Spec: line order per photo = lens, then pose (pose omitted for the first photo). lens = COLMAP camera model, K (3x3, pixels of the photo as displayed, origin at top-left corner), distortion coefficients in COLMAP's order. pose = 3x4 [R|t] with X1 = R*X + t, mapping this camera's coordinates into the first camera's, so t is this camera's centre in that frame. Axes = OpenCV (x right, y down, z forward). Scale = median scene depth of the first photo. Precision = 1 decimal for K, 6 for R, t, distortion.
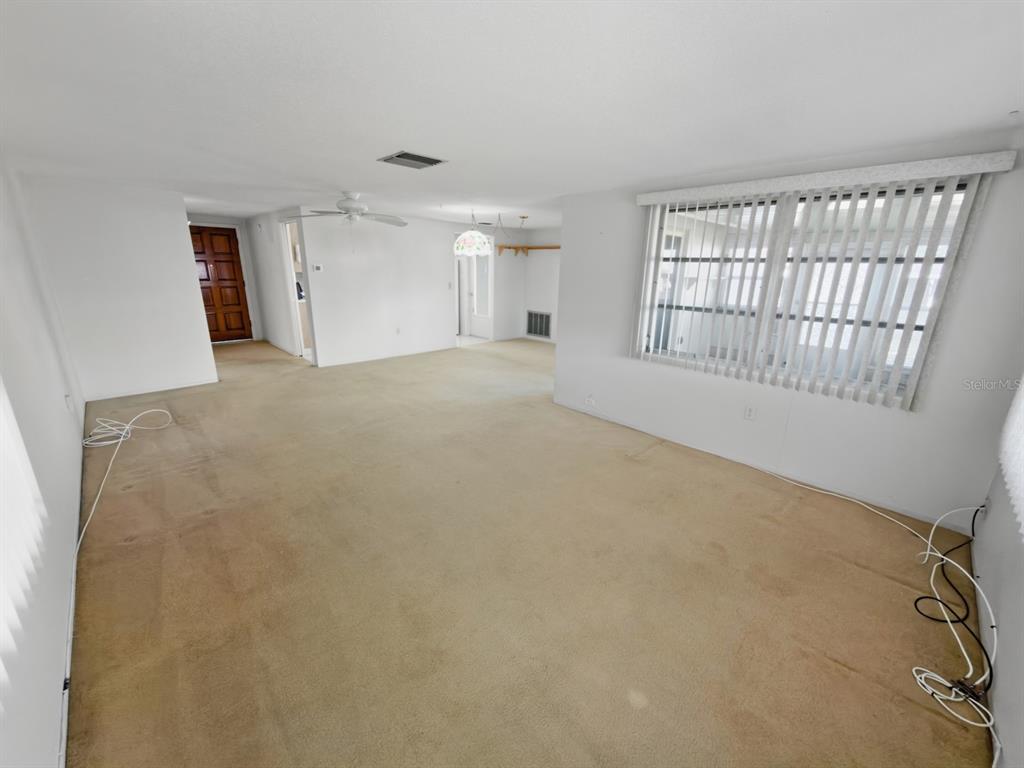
lens RADIAL K [[407.4, 0, 512.0], [0, 407.4, 384.0], [0, 0, 1]] dist [-0.000034, 0.000216]
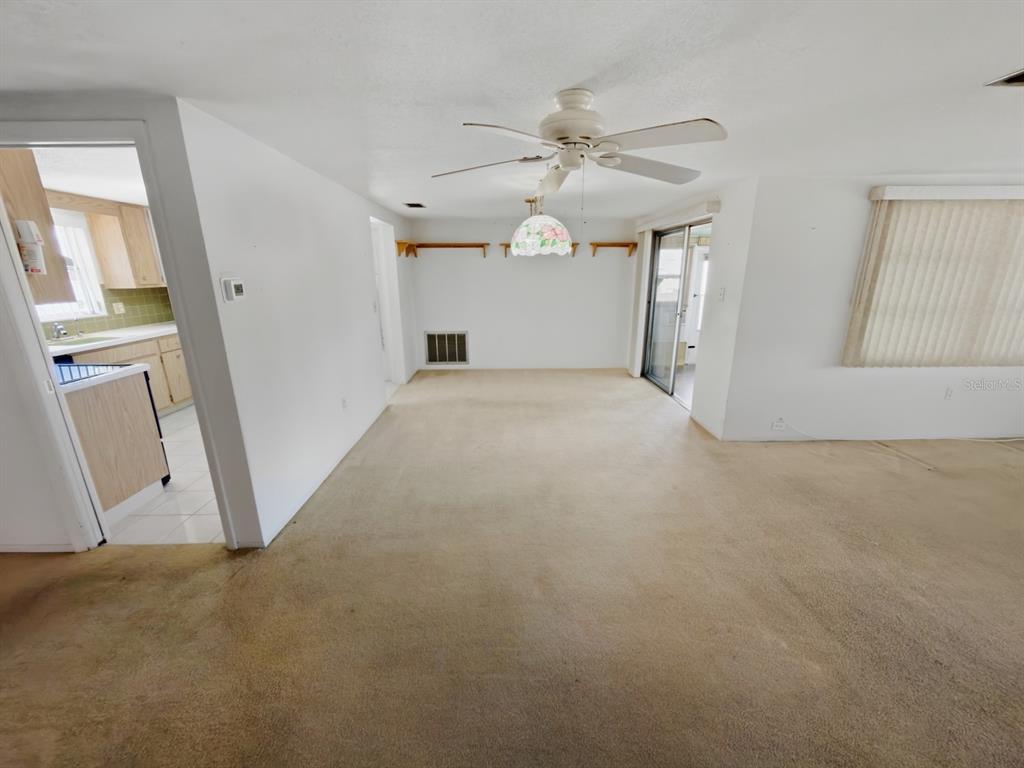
lens RADIAL K [[407.4, 0, 512.0], [0, 407.4, 384.0], [0, 0, 1]] dist [-0.000034, 0.000216]
pose [[0.693480, -0.224873, 0.684483, -0.392660], [0.225582, 0.970045, 0.090141, -0.127003], [-0.684250, 0.091896, 0.723434, 0.392323]]
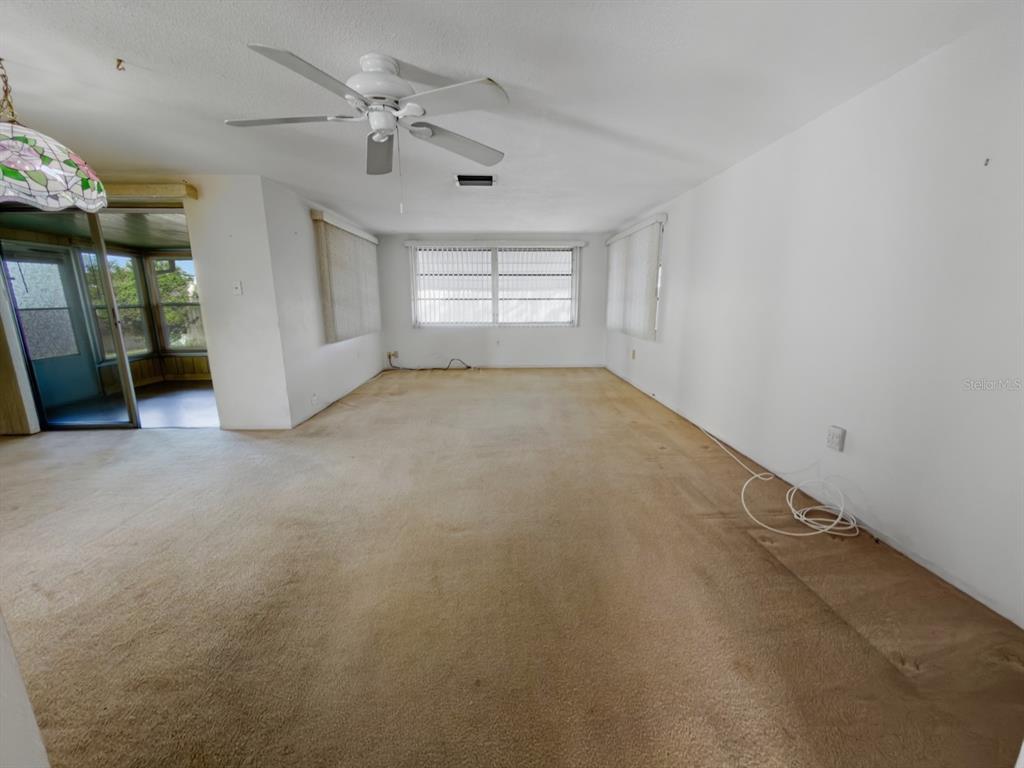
lens RADIAL K [[407.4, 0, 512.0], [0, 407.4, 384.0], [0, 0, 1]] dist [-0.000034, 0.000216]
pose [[-0.728472, -0.165925, 0.664679, -0.420105], [0.177045, 0.891671, 0.416626, -0.167019], [-0.661804, 0.421178, -0.620181, 0.663546]]
